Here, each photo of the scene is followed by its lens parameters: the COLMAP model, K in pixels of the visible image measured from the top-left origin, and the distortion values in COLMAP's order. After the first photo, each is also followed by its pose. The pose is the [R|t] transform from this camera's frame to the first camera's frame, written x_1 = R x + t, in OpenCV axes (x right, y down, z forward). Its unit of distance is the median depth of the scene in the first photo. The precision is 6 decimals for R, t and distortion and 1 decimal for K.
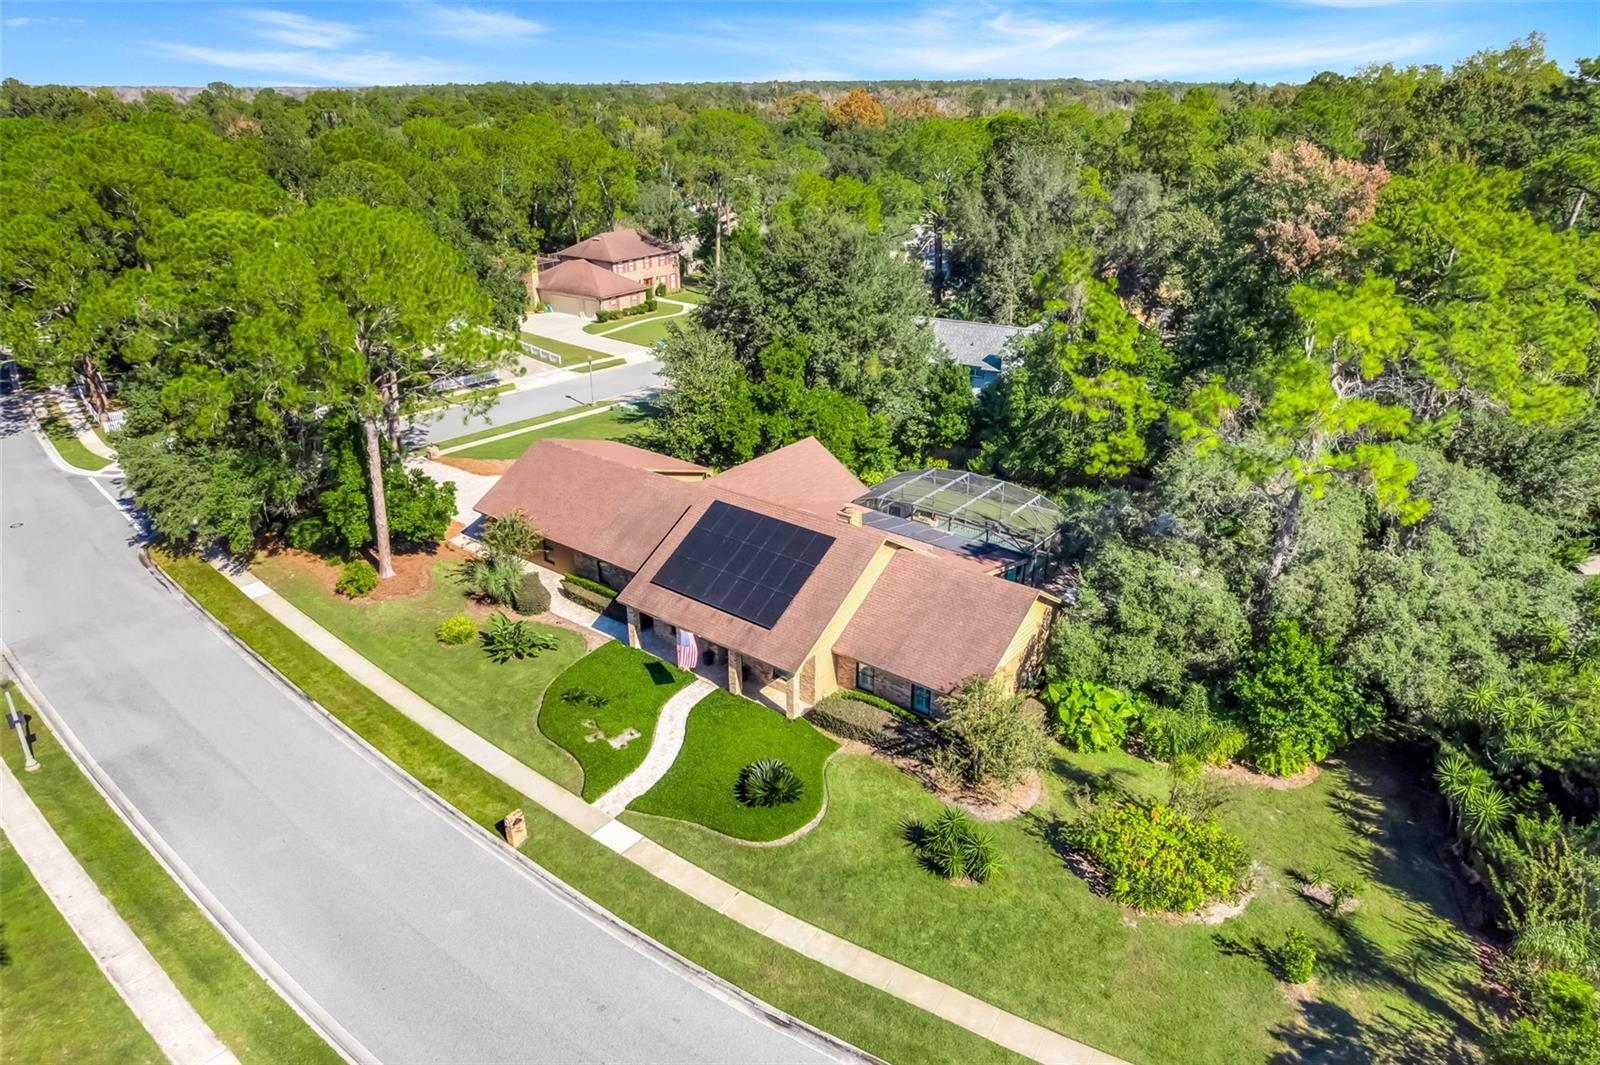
lens RADIAL K [[1036.7, 0, 806.1], [0, 1036.7, 535.1], [0, 0, 1]] dist [-0.083091, 0.081602]
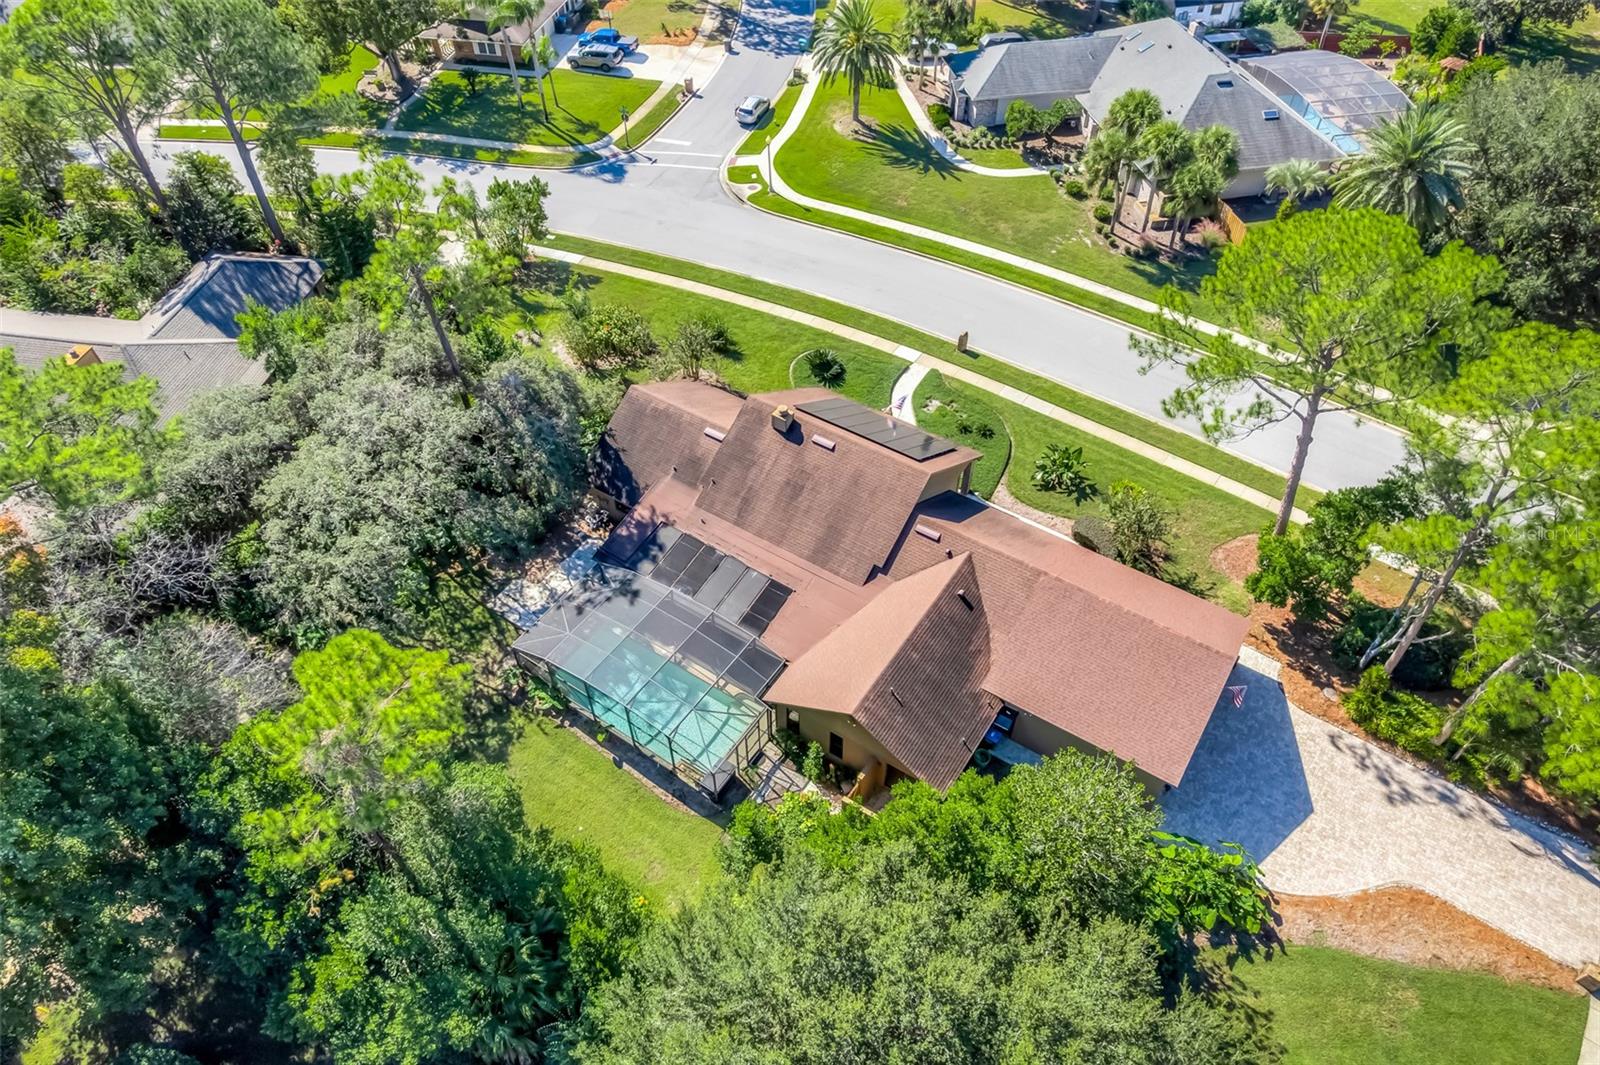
lens RADIAL K [[1036.7, 0, 806.1], [0, 1036.7, 535.1], [0, 0, 1]] dist [-0.083091, 0.081602]
pose [[-0.996665, 0.044500, -0.068394, 0.111192], [-0.049423, 0.337709, 0.939952, -1.130175], [0.064925, 0.940198, -0.334384, 1.683021]]
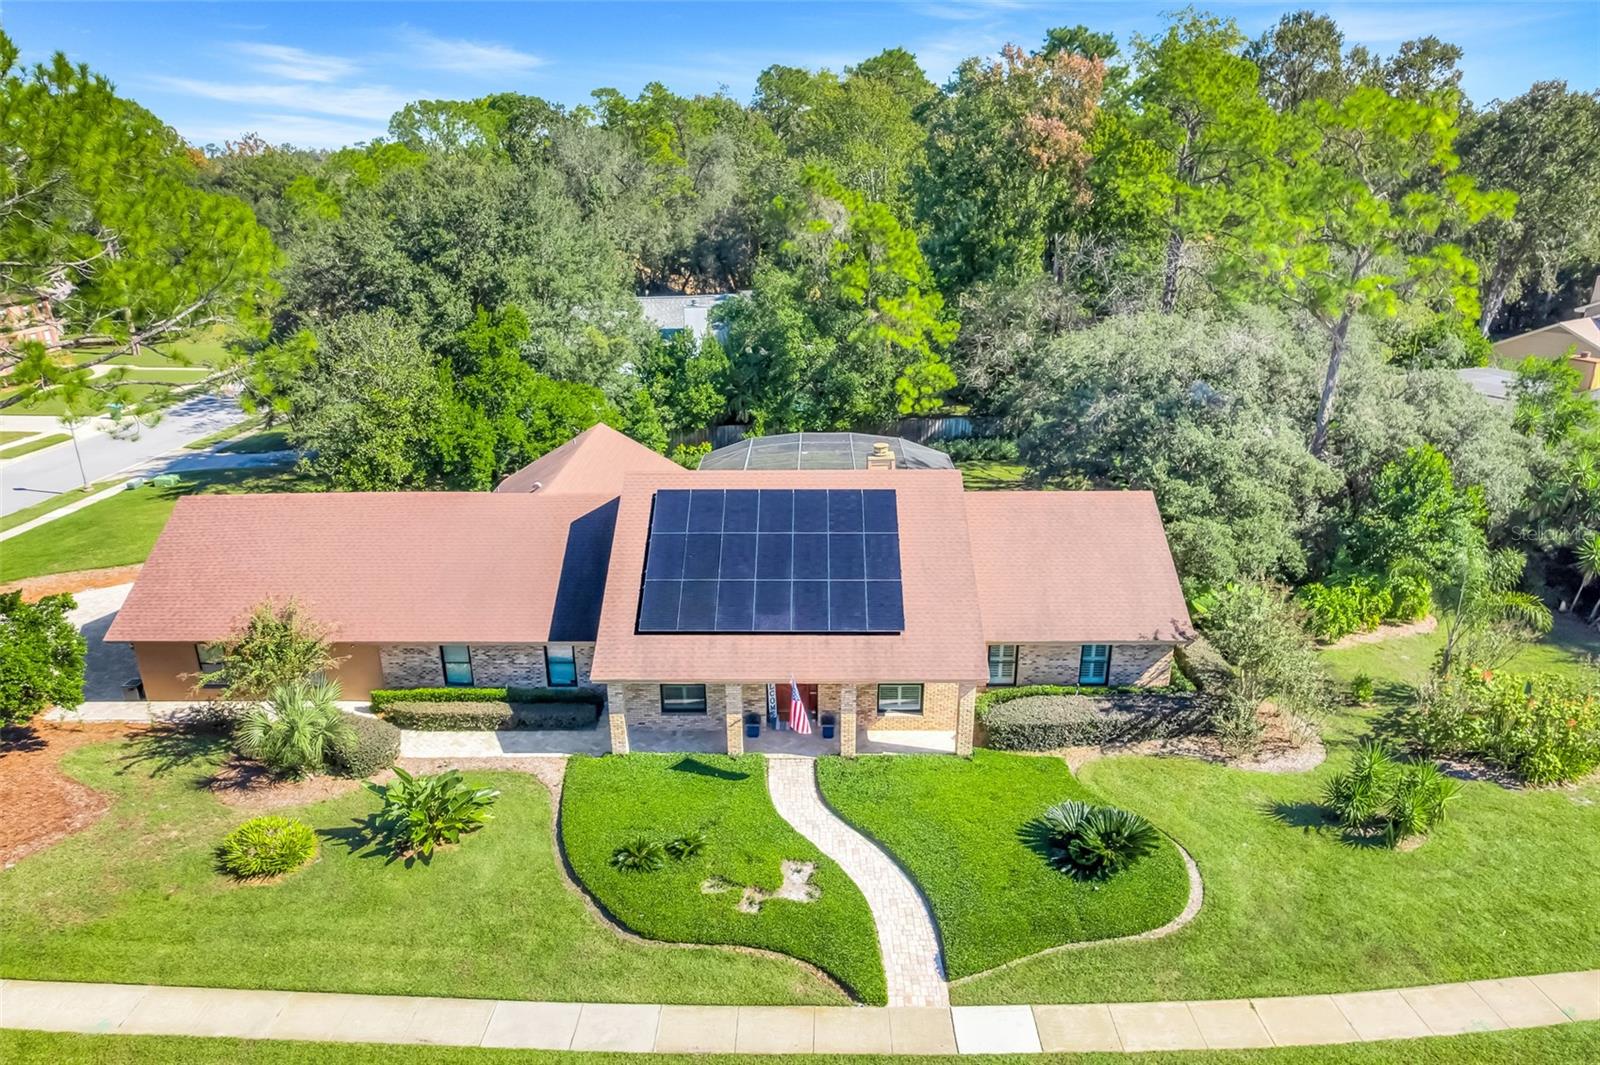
lens RADIAL K [[1036.7, 0, 806.1], [0, 1036.7, 535.1], [0, 0, 1]] dist [-0.083091, 0.081602]
pose [[0.789498, -0.214645, 0.574995, -0.464677], [0.251373, 0.967756, 0.016115, 0.005866], [-0.559914, 0.131816, 0.817998, 0.522140]]
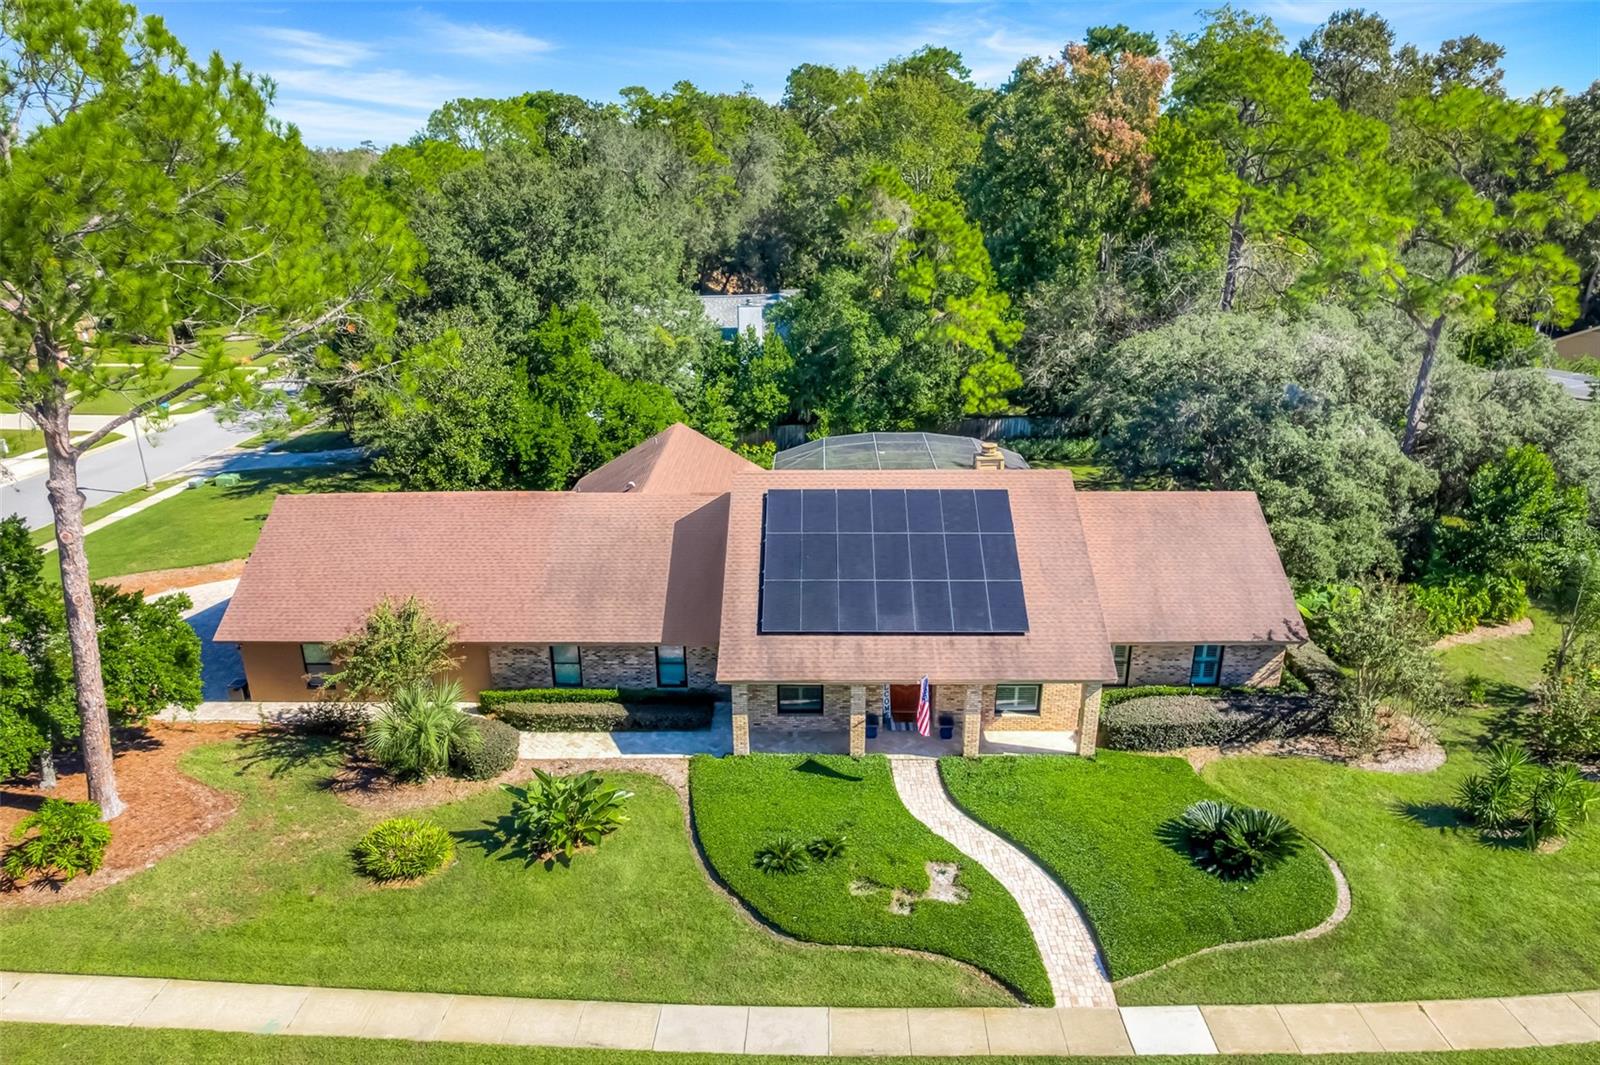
lens RADIAL K [[1036.7, 0, 806.1], [0, 1036.7, 535.1], [0, 0, 1]] dist [-0.083091, 0.081602]
pose [[0.789727, -0.214451, 0.574754, -0.528020], [0.250607, 0.967943, 0.016817, -0.015238], [-0.559935, 0.130757, 0.818153, 0.569454]]
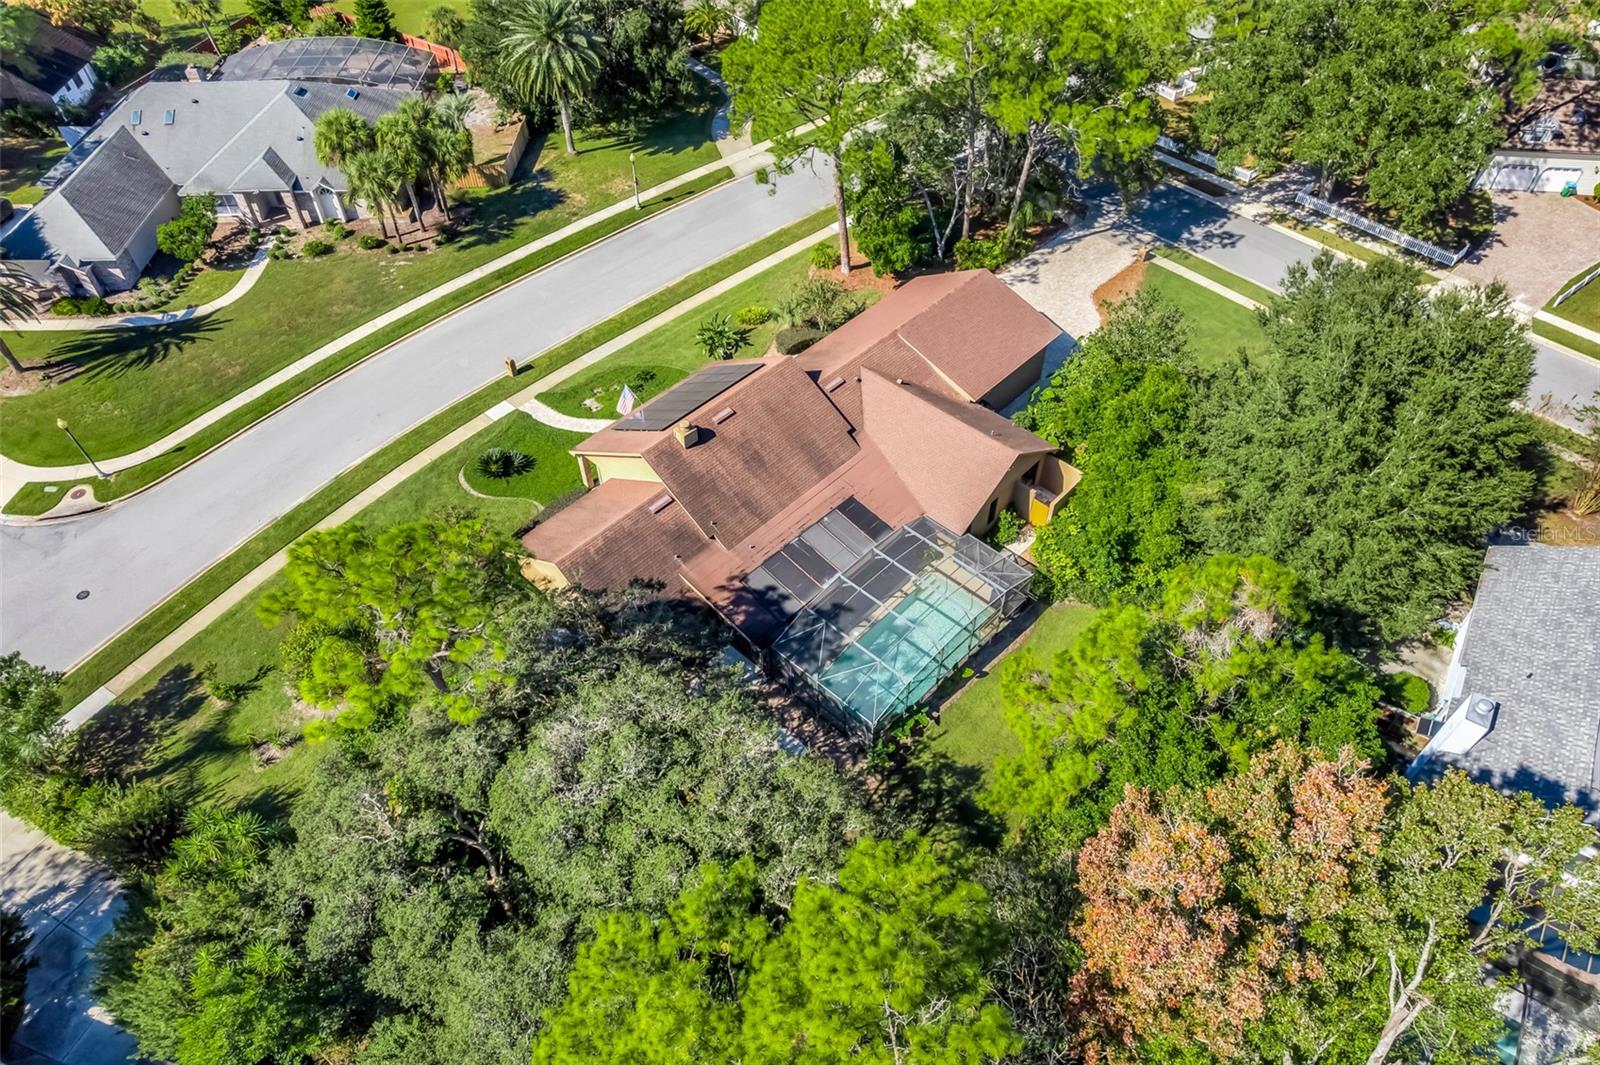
lens RADIAL K [[1024.1, 0, 810.0], [0, 1024.1, 533.5], [0, 0, 1]] dist [-0.089474, 0.082405]
pose [[-0.092814, 0.717484, -0.690364, 0.946495], [-0.388383, 0.612346, 0.688615, -0.824820], [0.916812, 0.332039, 0.221825, 1.043523]]
